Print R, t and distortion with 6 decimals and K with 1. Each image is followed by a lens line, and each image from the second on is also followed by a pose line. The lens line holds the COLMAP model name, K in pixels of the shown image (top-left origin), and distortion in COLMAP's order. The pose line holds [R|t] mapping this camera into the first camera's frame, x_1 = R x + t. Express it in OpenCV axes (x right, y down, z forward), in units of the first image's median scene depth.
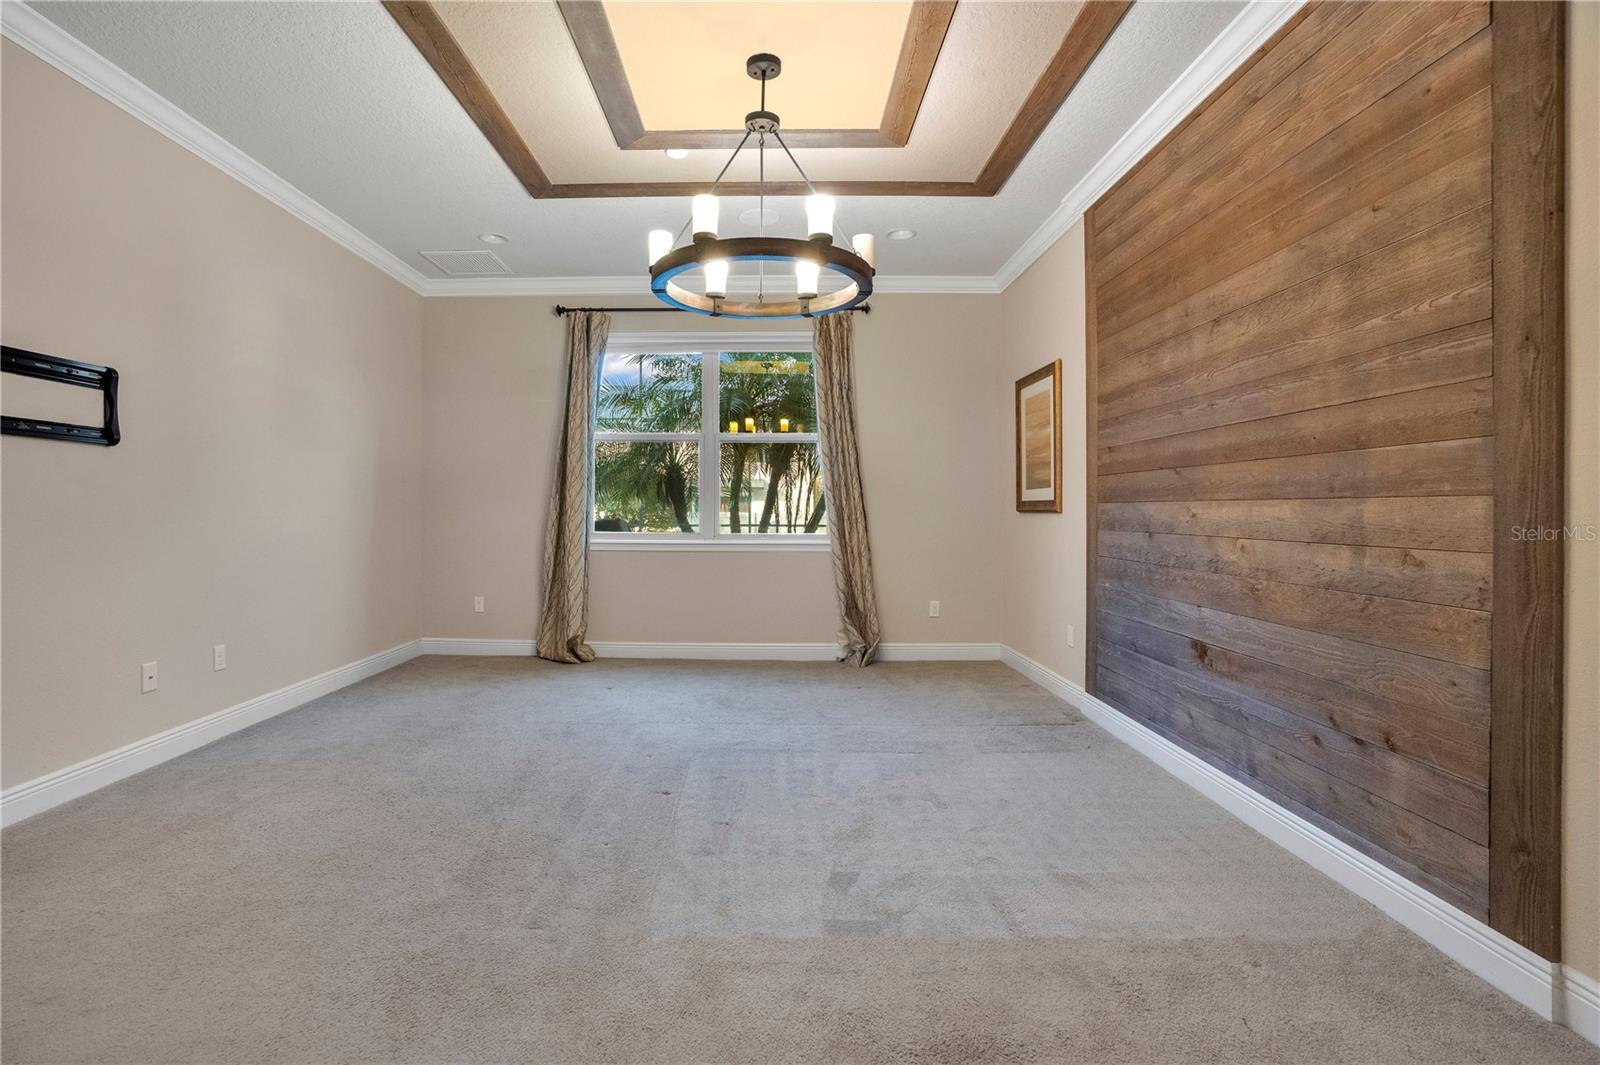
lens RADIAL K [[765.6, 0, 799.8], [0, 765.6, 521.0], [0, 0, 1]] dist [-0.072417, 0.019301]
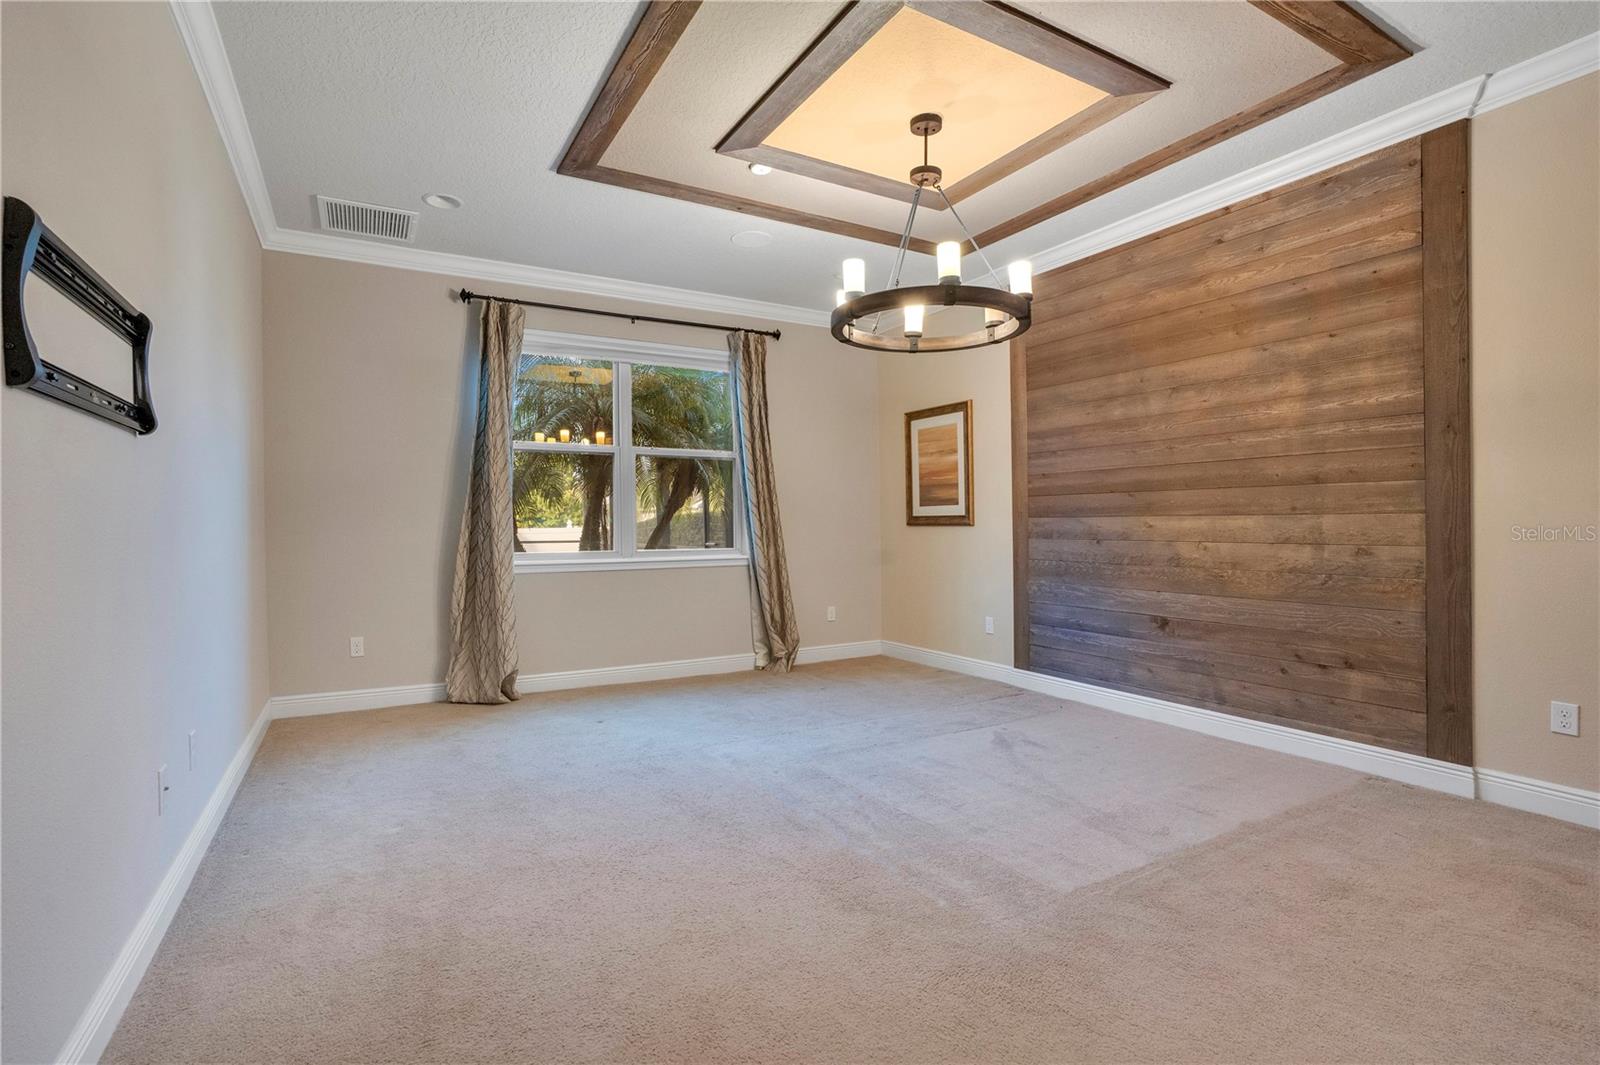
lens RADIAL K [[754.1, 0, 800.0], [0, 754.1, 532.5], [0, 0, 1]] dist [-0.065789, 0.023988]
pose [[0.861375, -0.013898, 0.507779, -0.774107], [0.015323, 0.999882, 0.001374, -0.008441], [-0.507738, 0.006597, 0.861486, 0.152988]]
